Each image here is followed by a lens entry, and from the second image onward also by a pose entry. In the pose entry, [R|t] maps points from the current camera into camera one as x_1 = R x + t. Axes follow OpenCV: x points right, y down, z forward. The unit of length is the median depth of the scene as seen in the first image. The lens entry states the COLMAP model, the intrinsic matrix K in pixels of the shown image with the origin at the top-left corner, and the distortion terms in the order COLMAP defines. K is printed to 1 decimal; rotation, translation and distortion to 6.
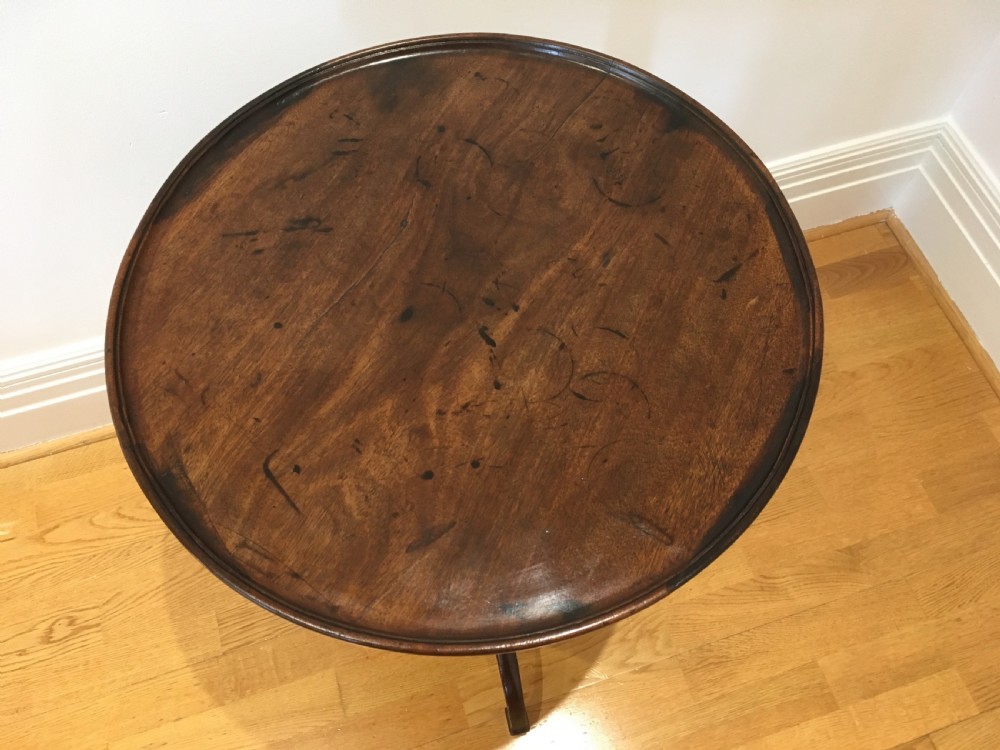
lens RADIAL K [[857.2, 0, 499.0], [0, 857.2, 368.4], [0, 0, 1]] dist [0.080647, -0.104433]
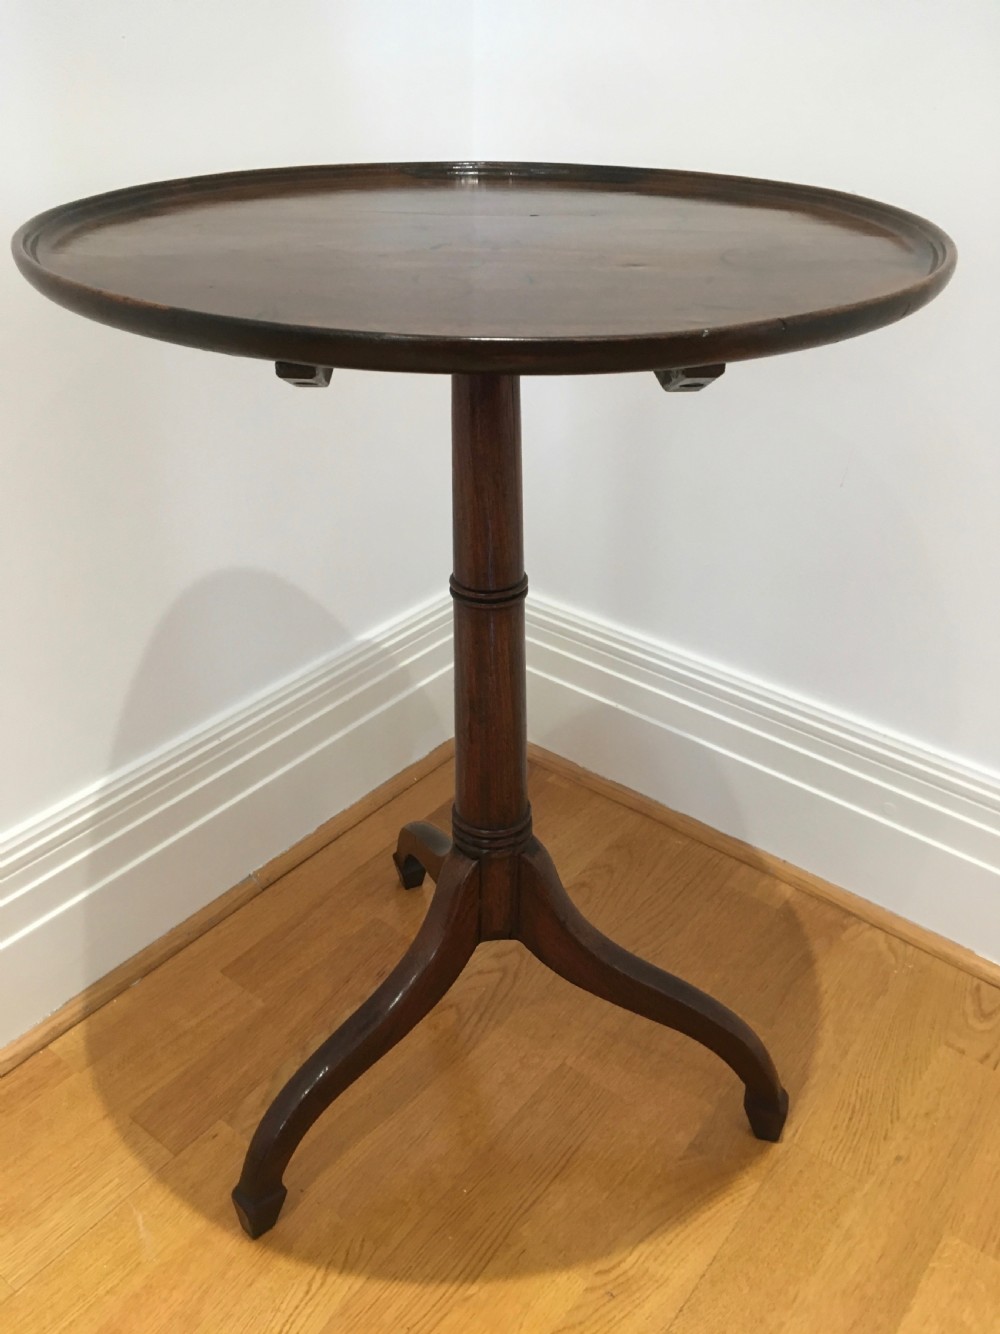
lens RADIAL K [[1143.5, 0, 502.5], [0, 1143.5, 655.0], [0, 0, 1]] dist [0.080647, -0.104433]
pose [[0.829115, -0.284524, 0.481263, 0.029125], [0.492521, 0.779062, -0.387926, 0.205782], [-0.264560, 0.558667, 0.786066, 0.279672]]
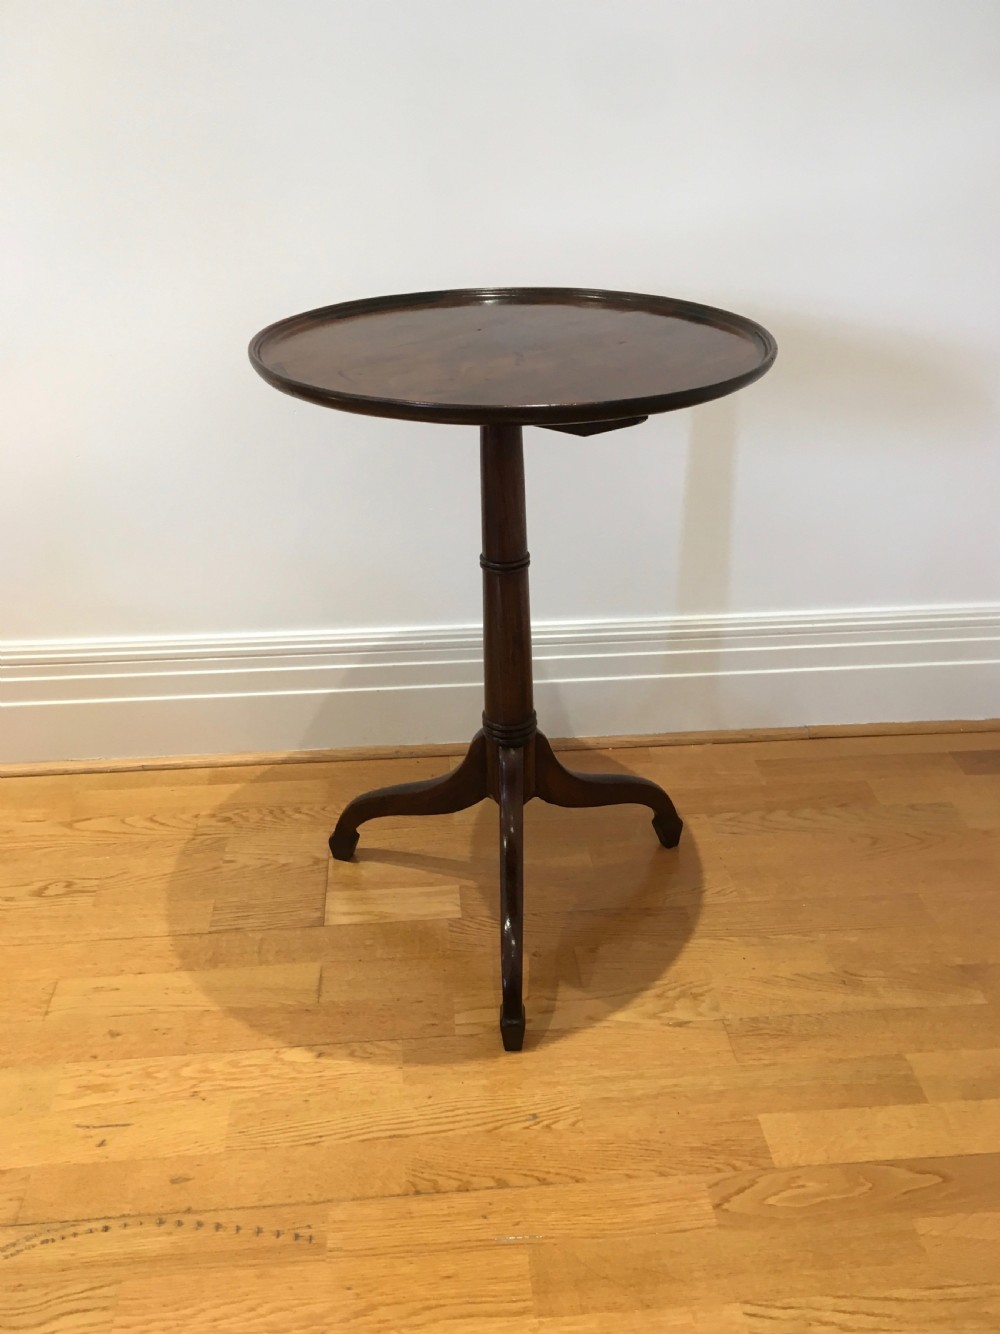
lens RADIAL K [[1143.5, 0, 508.4], [0, 1143.5, 675.2], [0, 0, 1]] dist [0.080647, -0.104433]
pose [[0.974586, 0.098894, -0.201002, 0.198401], [-0.193556, 0.823463, -0.533334, 0.694512], [0.112774, 0.558685, 0.821677, -0.089848]]
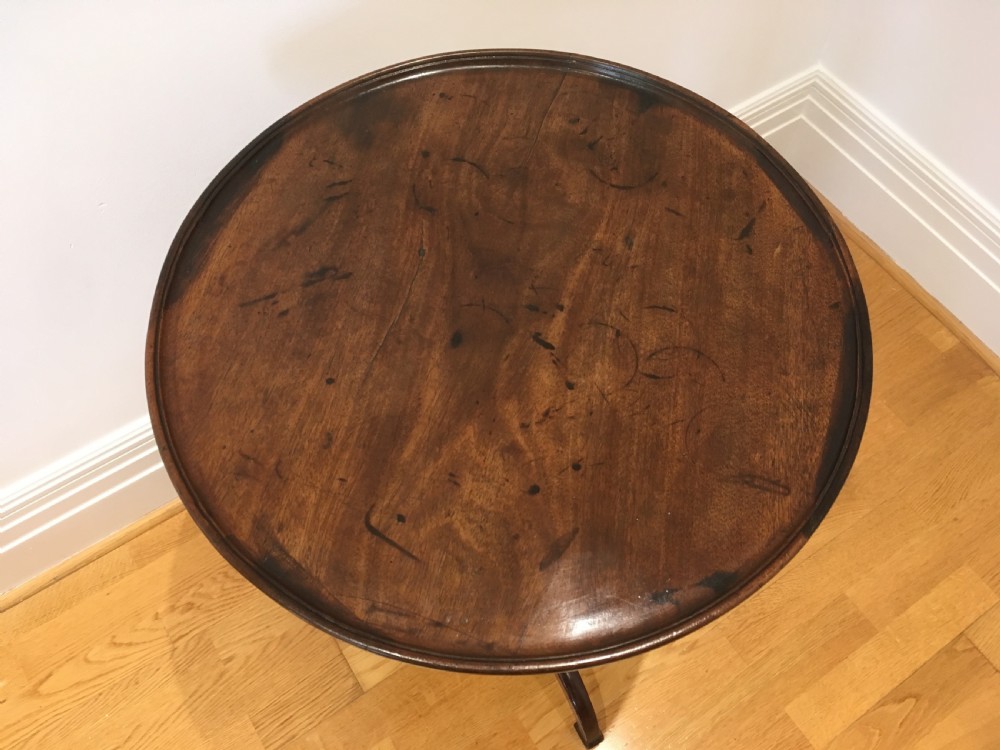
lens RADIAL K [[857.2, 0, 500.3], [0, 857.2, 368.1], [0, 0, 1]] dist [0.080647, -0.104433]
pose [[0.962814, -0.234858, 0.133529, -0.105470], [0.239687, 0.970621, -0.021086, 0.000865], [-0.124654, 0.052307, 0.990821, 0.015346]]
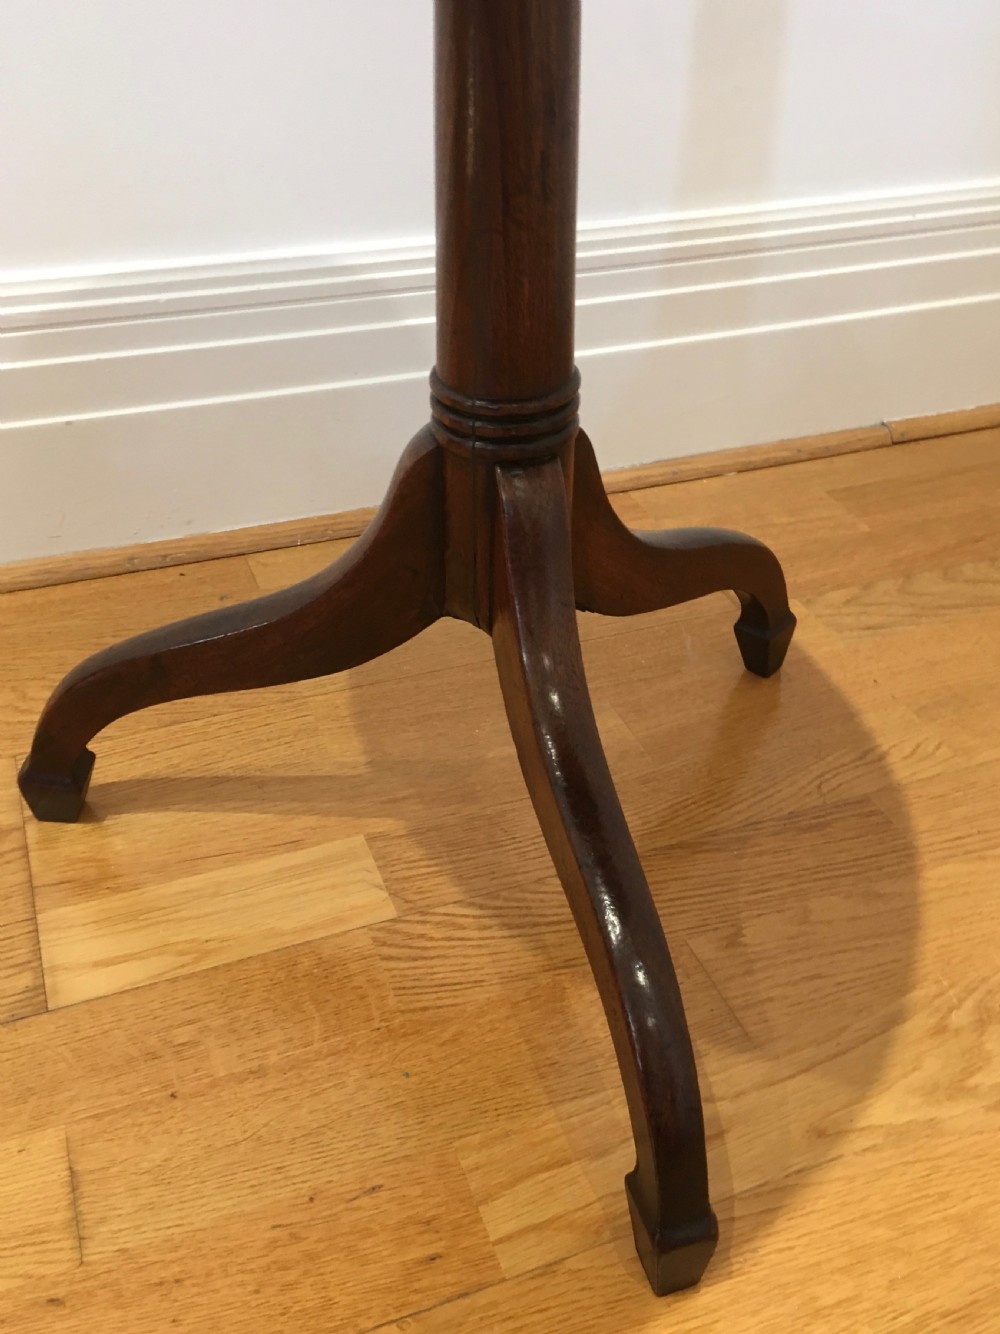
lens RADIAL K [[1260.4, 0, 504.9], [0, 1260.4, 676.2], [0, 0, 1]] dist [0.042102, 0.000000]
pose [[0.998224, -0.019286, 0.056365, -0.053941], [0.041513, 0.903797, -0.425944, 0.405377], [-0.042728, 0.427527, 0.902992, 0.511547]]
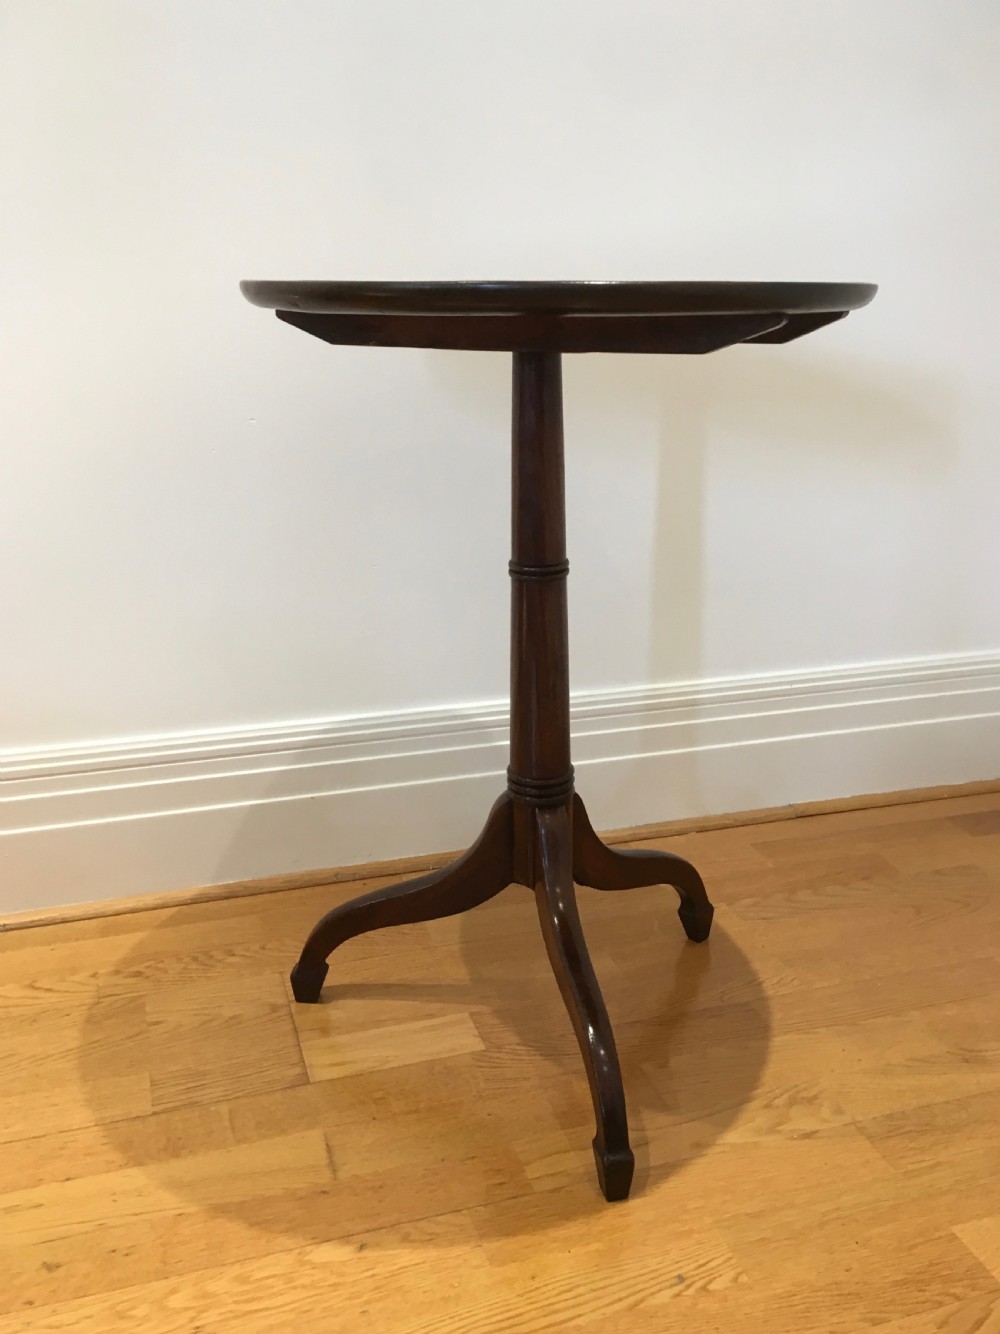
lens RADIAL K [[1188.3, 0, 507.3], [0, 1188.3, 669.4], [0, 0, 1]] dist [0.080461, -0.107142]
pose [[0.999989, -0.001929, -0.004328, -0.048938], [-0.001625, 0.718484, -0.695542, 0.726918], [0.004451, 0.695541, 0.718473, 0.125368]]
